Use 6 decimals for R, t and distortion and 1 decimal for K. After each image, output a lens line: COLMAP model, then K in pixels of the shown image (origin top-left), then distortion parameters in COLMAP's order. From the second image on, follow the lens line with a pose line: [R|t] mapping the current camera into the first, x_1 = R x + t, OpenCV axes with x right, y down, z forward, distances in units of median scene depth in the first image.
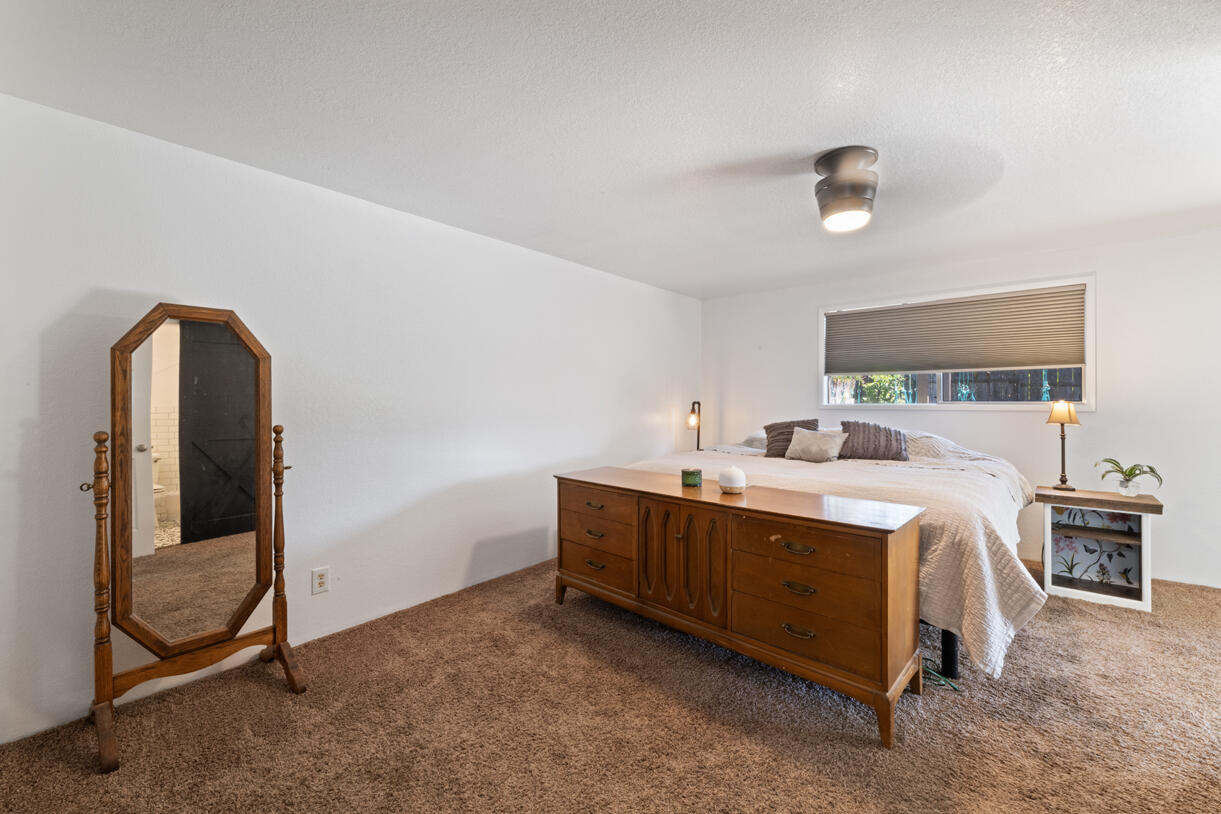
lens RADIAL K [[493.5, 0, 604.6], [0, 493.5, 408.0], [0, 0, 1]] dist [-0.002316, -0.000193]
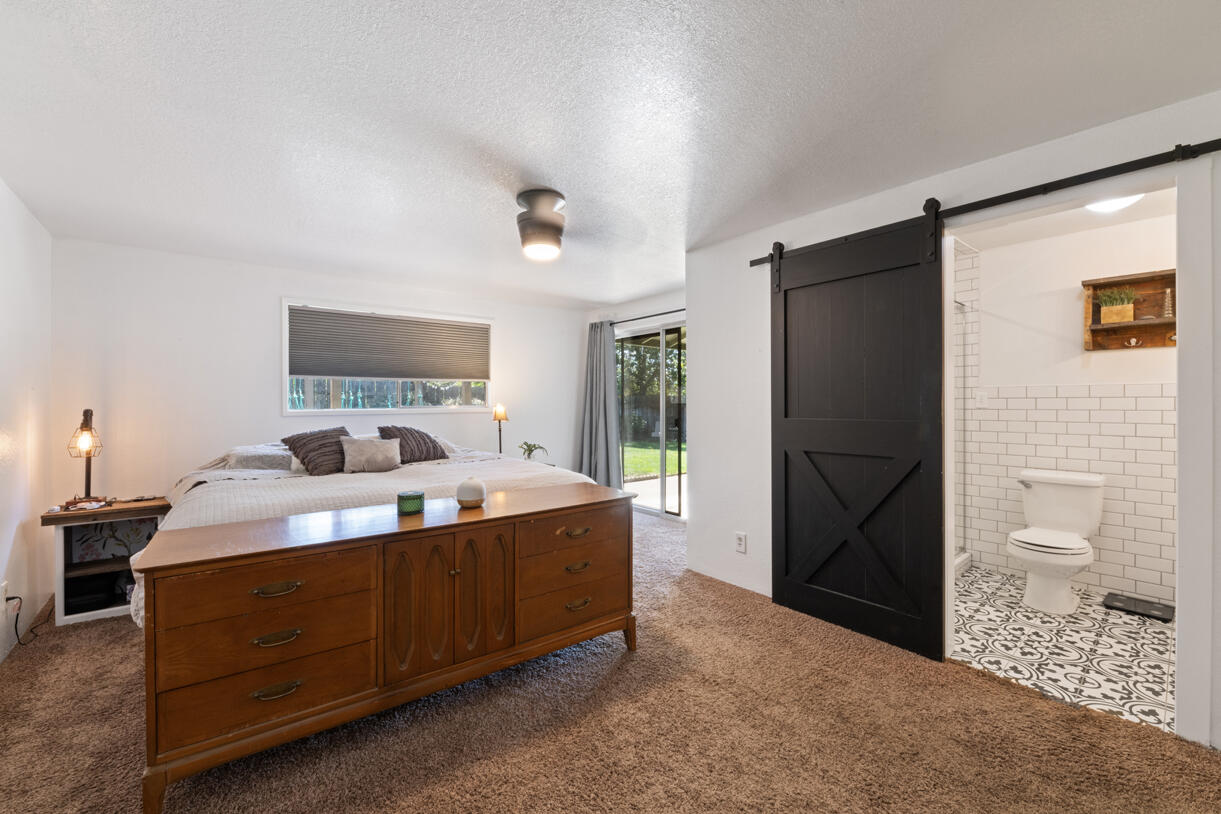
lens RADIAL K [[493.5, 0, 604.6], [0, 493.5, 408.0], [0, 0, 1]] dist [-0.002316, -0.000193]
pose [[0.182020, -0.010785, 0.983236, -0.446282], [0.021582, 0.999743, 0.006971, -0.008889], [-0.983058, 0.019951, 0.182206, 0.440867]]
